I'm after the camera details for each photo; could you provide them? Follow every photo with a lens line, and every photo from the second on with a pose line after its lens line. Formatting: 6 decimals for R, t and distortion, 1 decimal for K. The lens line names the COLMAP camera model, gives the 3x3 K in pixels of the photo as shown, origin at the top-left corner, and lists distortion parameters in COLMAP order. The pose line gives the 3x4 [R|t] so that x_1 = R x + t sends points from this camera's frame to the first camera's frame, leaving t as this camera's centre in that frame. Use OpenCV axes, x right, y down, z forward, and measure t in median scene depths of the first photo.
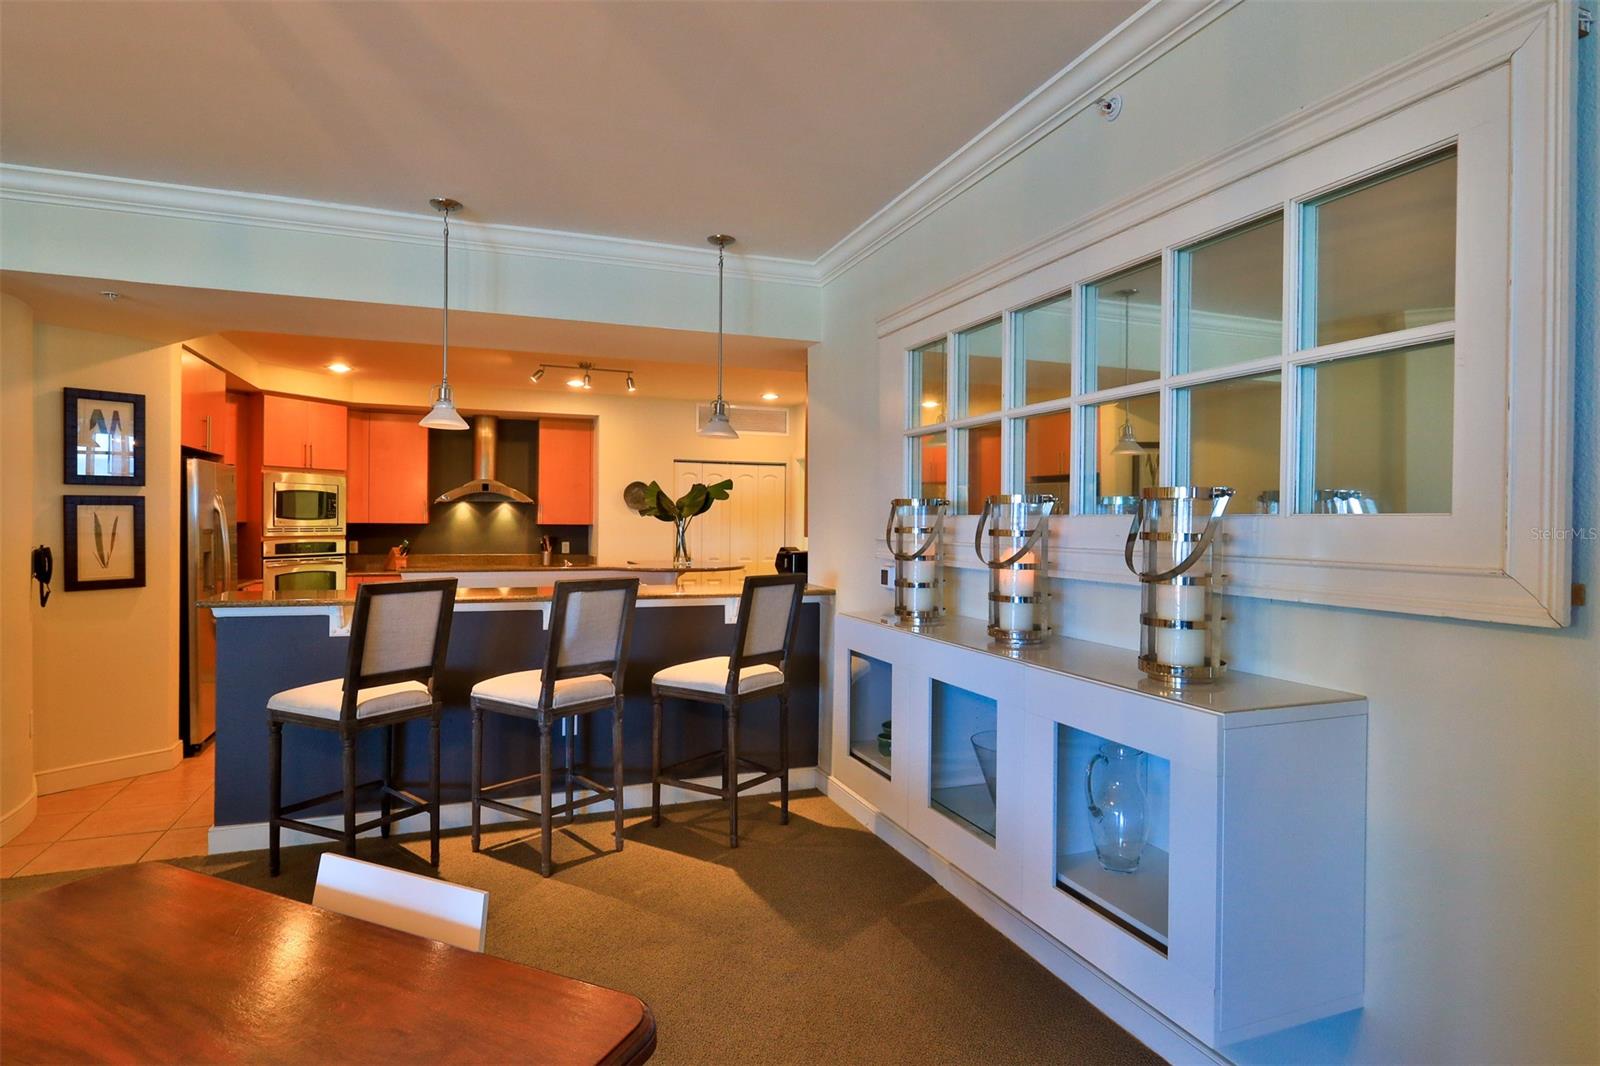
lens RADIAL K [[837.8, 0, 787.2], [0, 837.8, 526.9], [0, 0, 1]] dist [-0.001998, 0.001133]
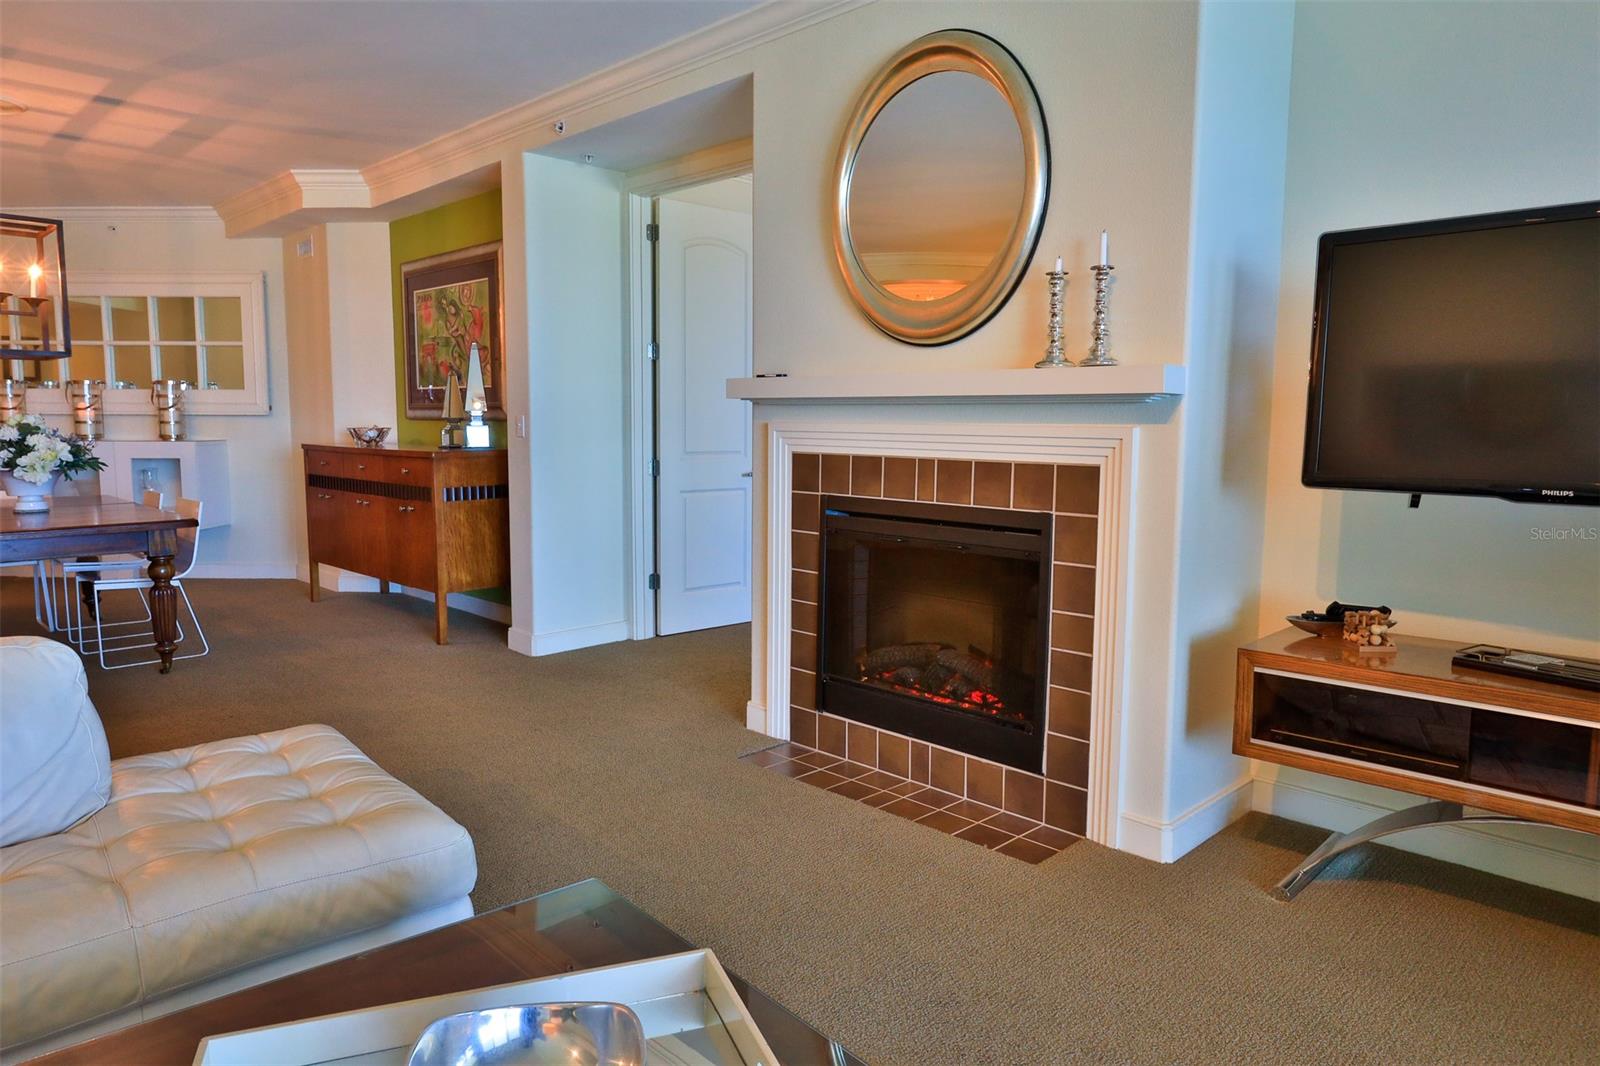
lens RADIAL K [[1024.4, 0, 791.5], [0, 1024.4, 521.5], [0, 0, 1]] dist [-0.009943, 0.005312]
pose [[0.358149, -0.099801, 0.928315, -0.674844], [0.004596, 0.994447, 0.105137, 0.025593], [-0.933653, -0.033388, 0.356619, -0.754838]]
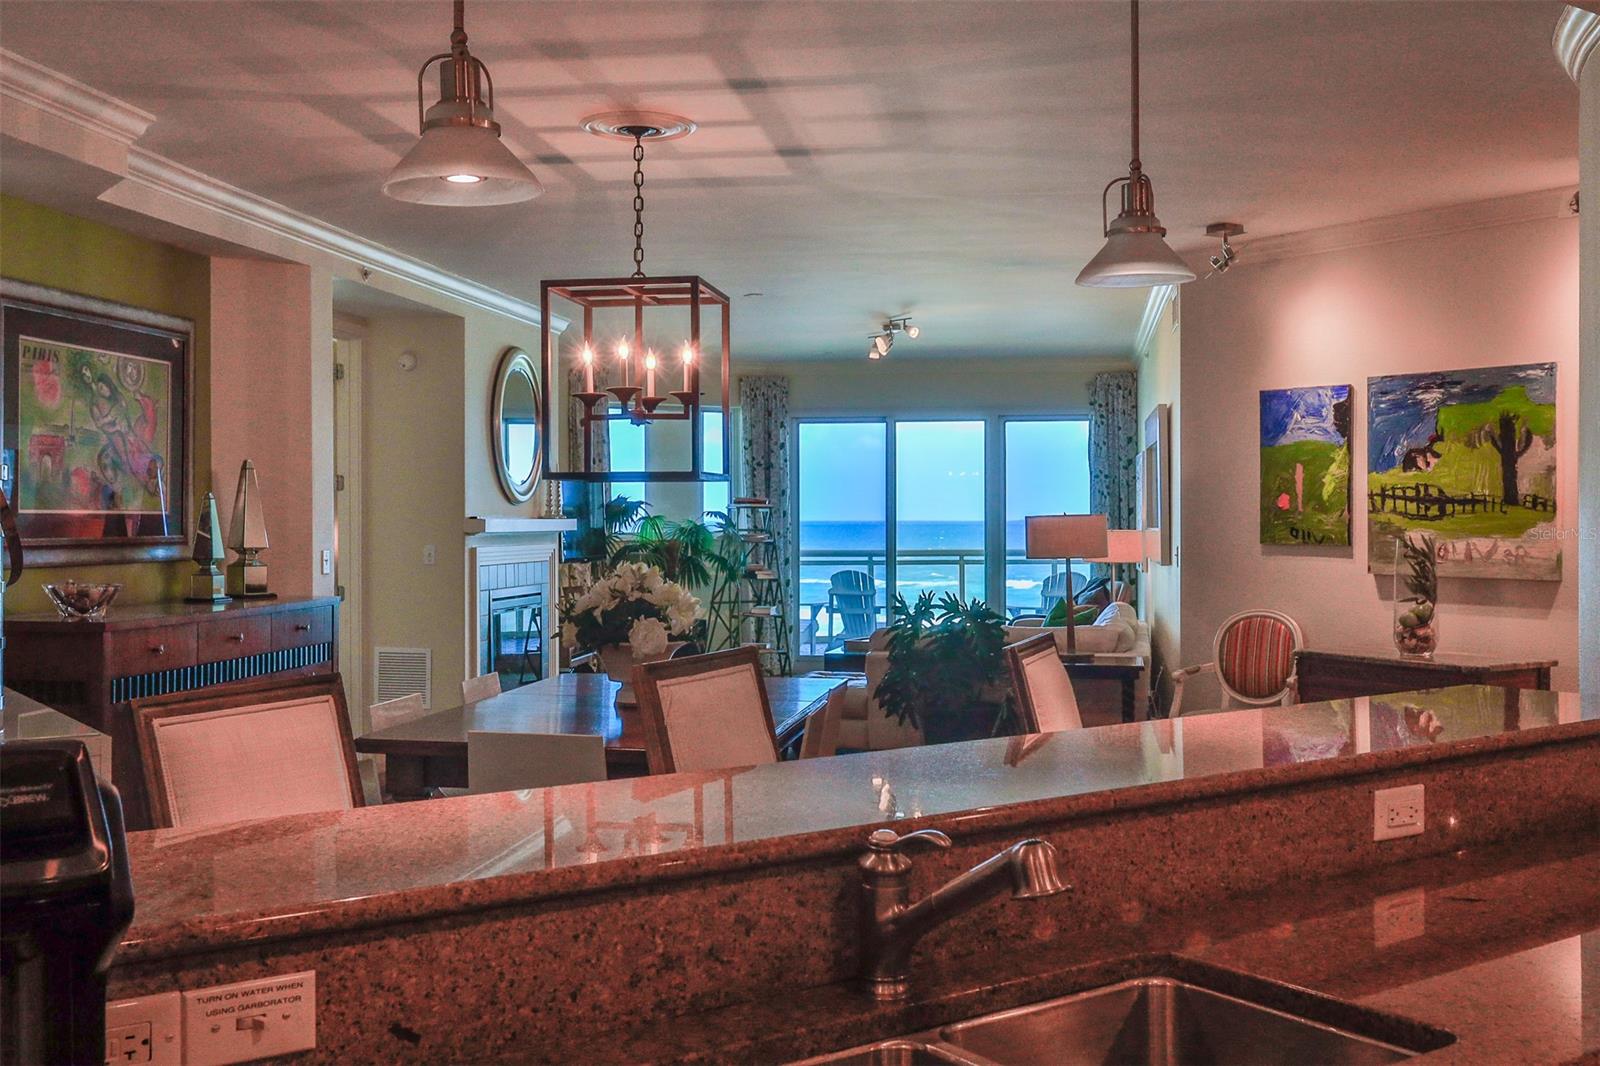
lens RADIAL K [[1600.9, 0, 805.1], [0, 1600.9, 530.1], [0, 0, 1]] dist [-0.052610, 0.000000]
pose [[-0.964411, -0.006348, -0.264330, -0.032722], [-0.010191, 0.999861, 0.013169, -0.006199], [0.264210, 0.015394, -0.964342, 0.896264]]
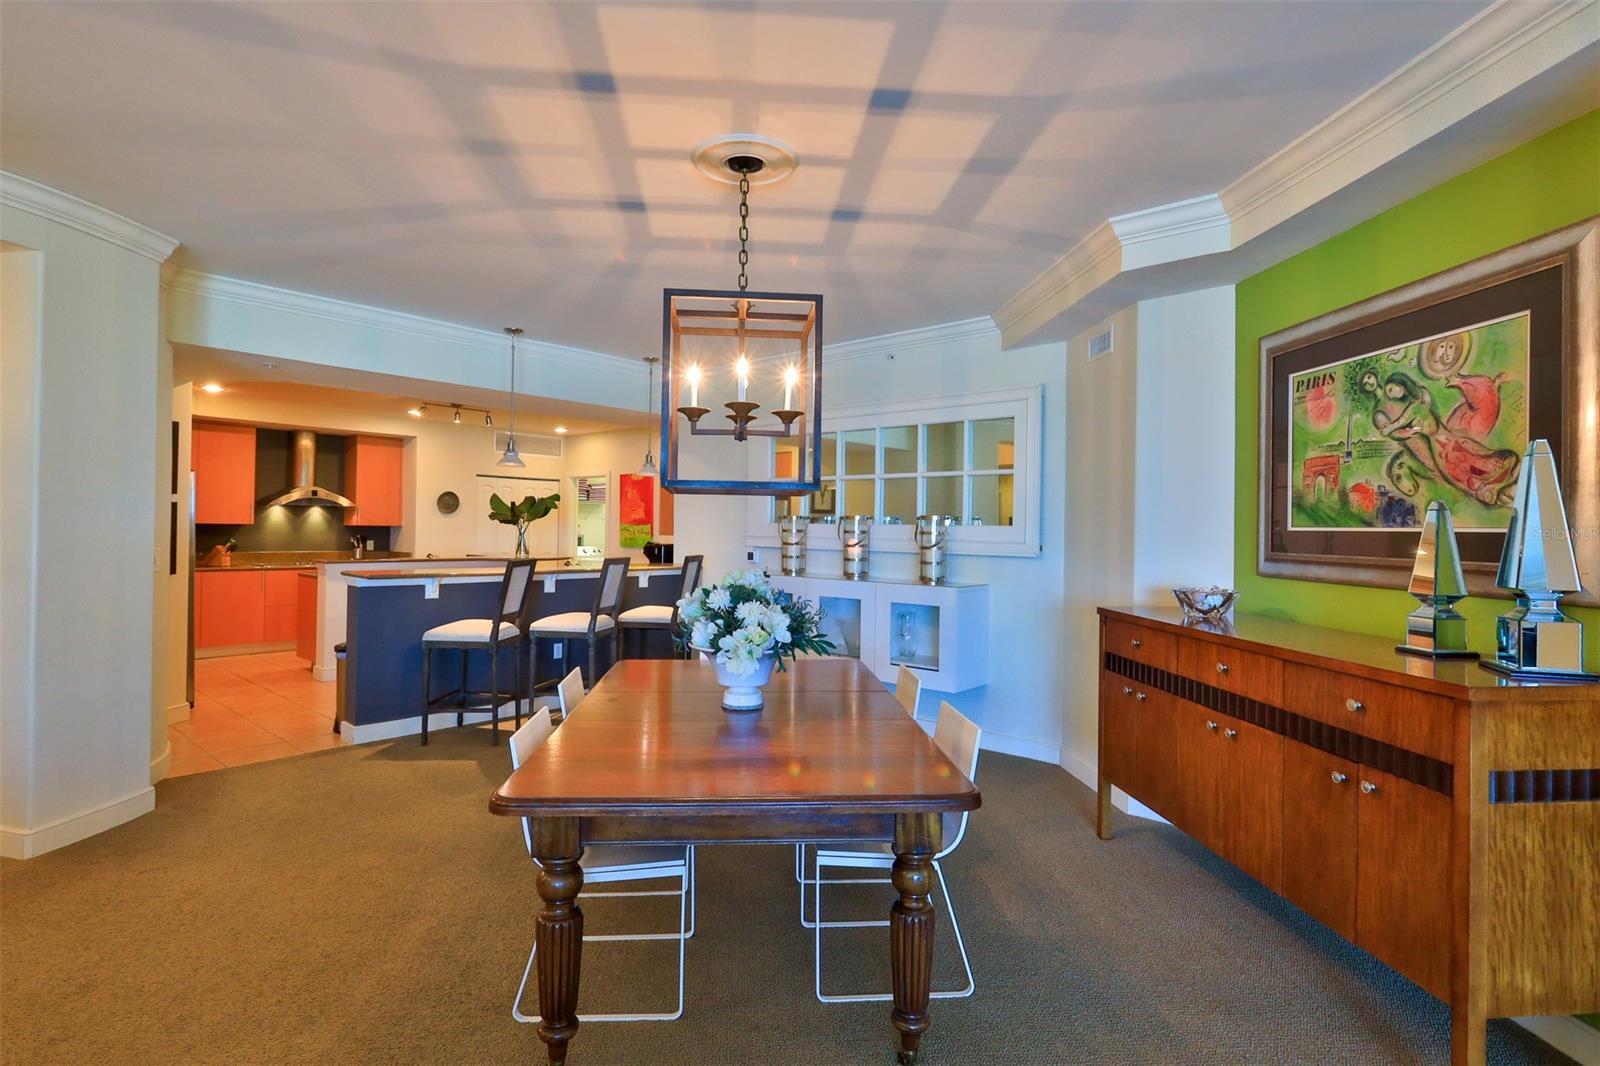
lens RADIAL K [[792.4, 0, 787.8], [0, 792.4, 527.0], [0, 0, 1]] dist [-0.007056, -0.000509]
pose [[0.881285, 0.006318, 0.472543, -0.351417], [-0.004695, 0.999978, -0.004614, 0.001699], [-0.472562, 0.001847, 0.881295, -0.322825]]
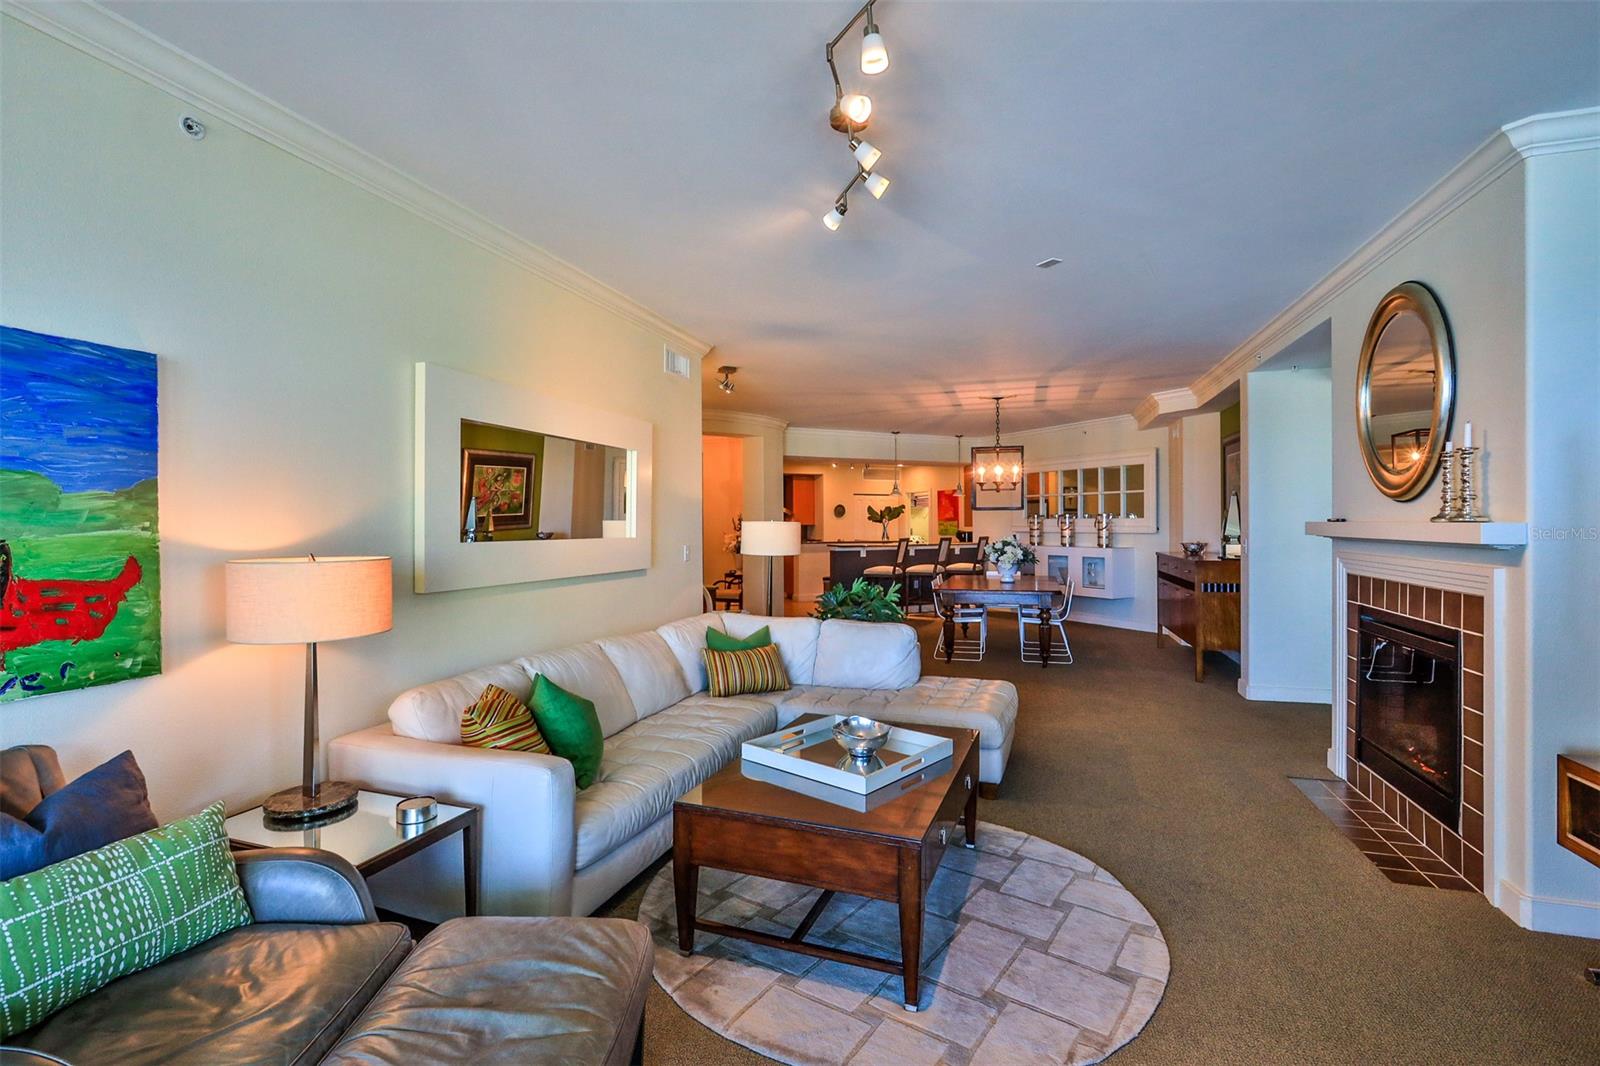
lens RADIAL K [[747.9, 0, 792.4], [0, 747.9, 526.8], [0, 0, 1]] dist [-0.005441, 0.001764]
pose [[0.992597, -0.014871, 0.120537, -0.647720], [0.015091, 0.999886, -0.000913, 0.003898], [-0.120510, 0.002726, 0.992708, -1.092129]]
